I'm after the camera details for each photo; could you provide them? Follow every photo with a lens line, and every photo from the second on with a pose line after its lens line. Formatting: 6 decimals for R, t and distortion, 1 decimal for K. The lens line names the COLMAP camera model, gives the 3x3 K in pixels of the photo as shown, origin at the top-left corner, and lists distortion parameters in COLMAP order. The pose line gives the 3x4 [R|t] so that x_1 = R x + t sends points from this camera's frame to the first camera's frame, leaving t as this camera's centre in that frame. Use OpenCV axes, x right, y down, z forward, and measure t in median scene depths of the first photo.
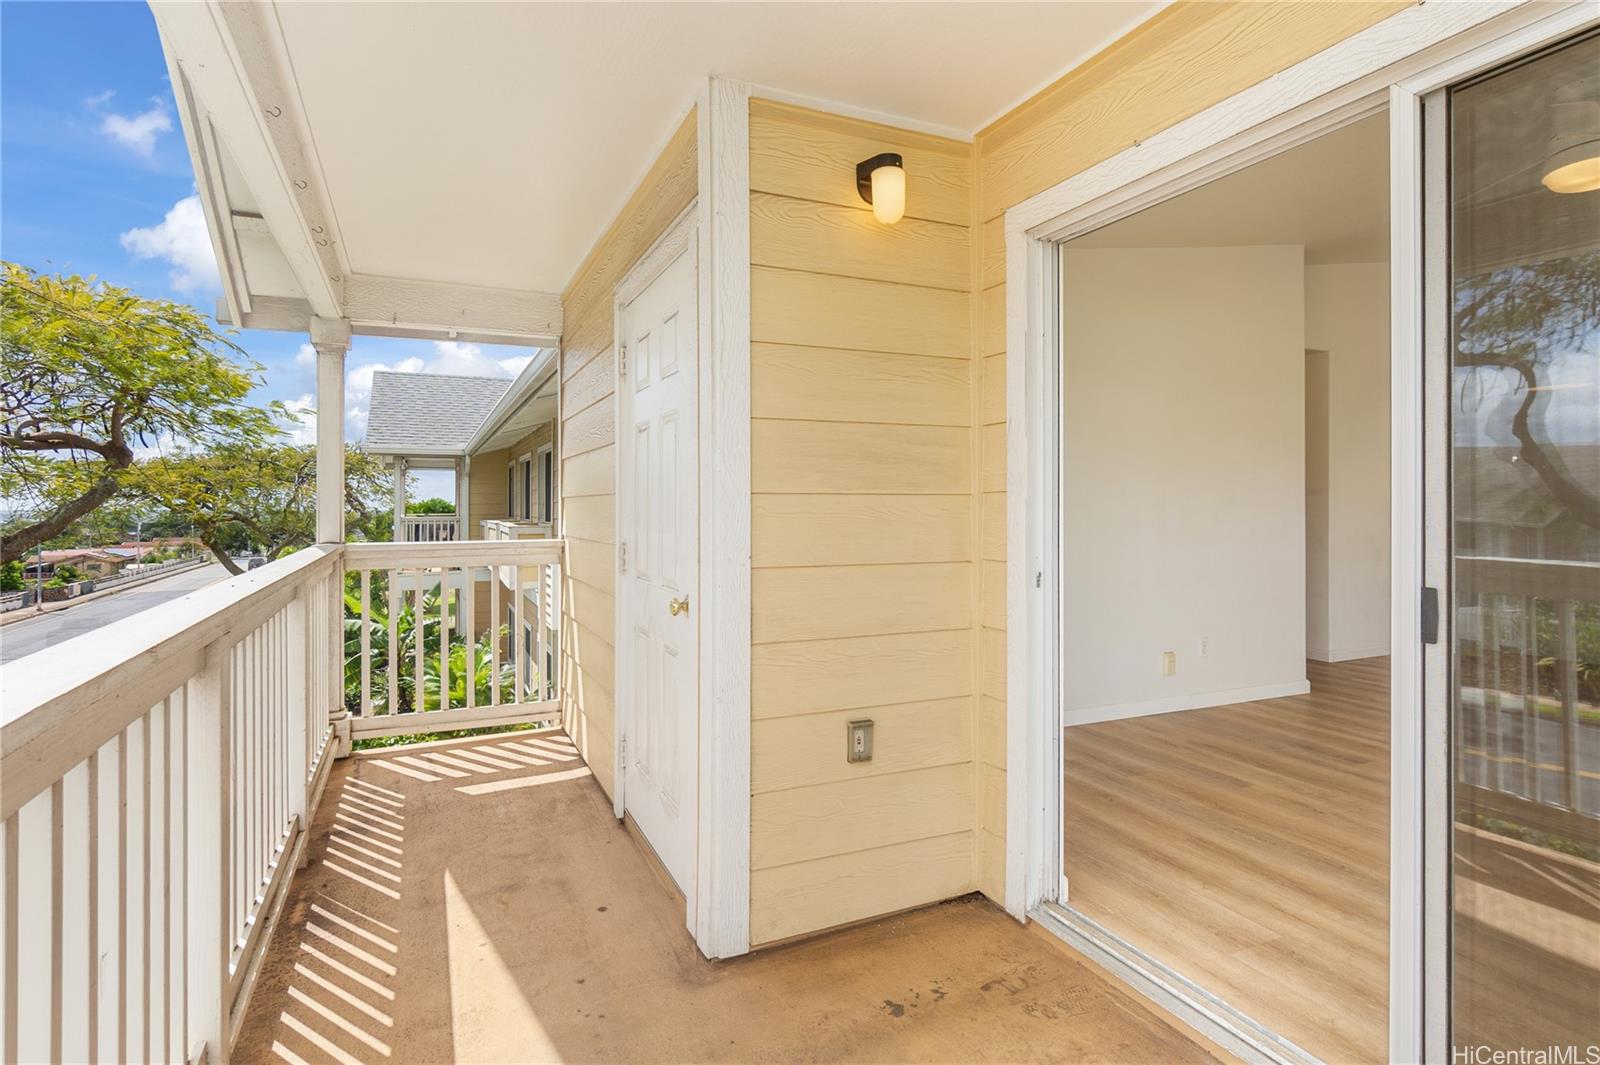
lens RADIAL K [[819.4, 0, 795.8], [0, 819.4, 487.8], [0, 0, 1]] dist [-0.003951, -0.000889]
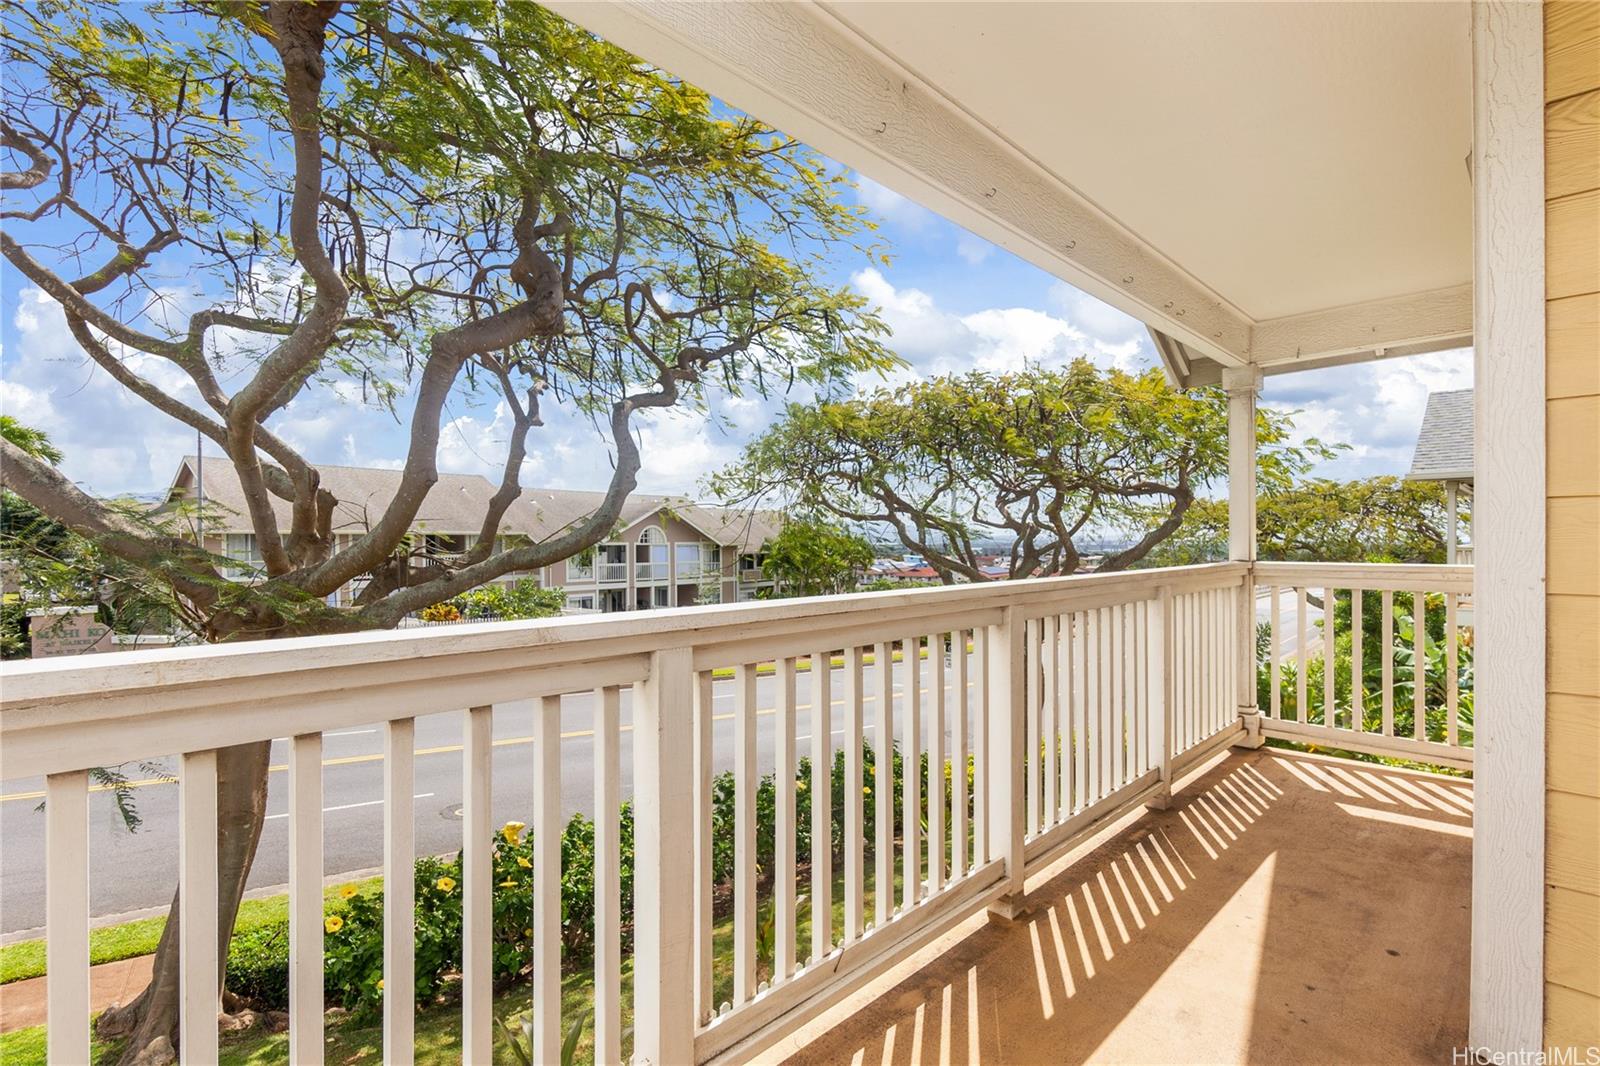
lens RADIAL K [[738.3, 0, 800.0], [0, 738.3, 533.0], [0, 0, 1]] dist [0.001382, 0.000569]
pose [[0.344655, -0.009091, -0.938685, 0.202581], [0.024411, 0.999702, -0.000719, 0.013921], [0.938412, -0.022667, 0.344774, 0.056006]]
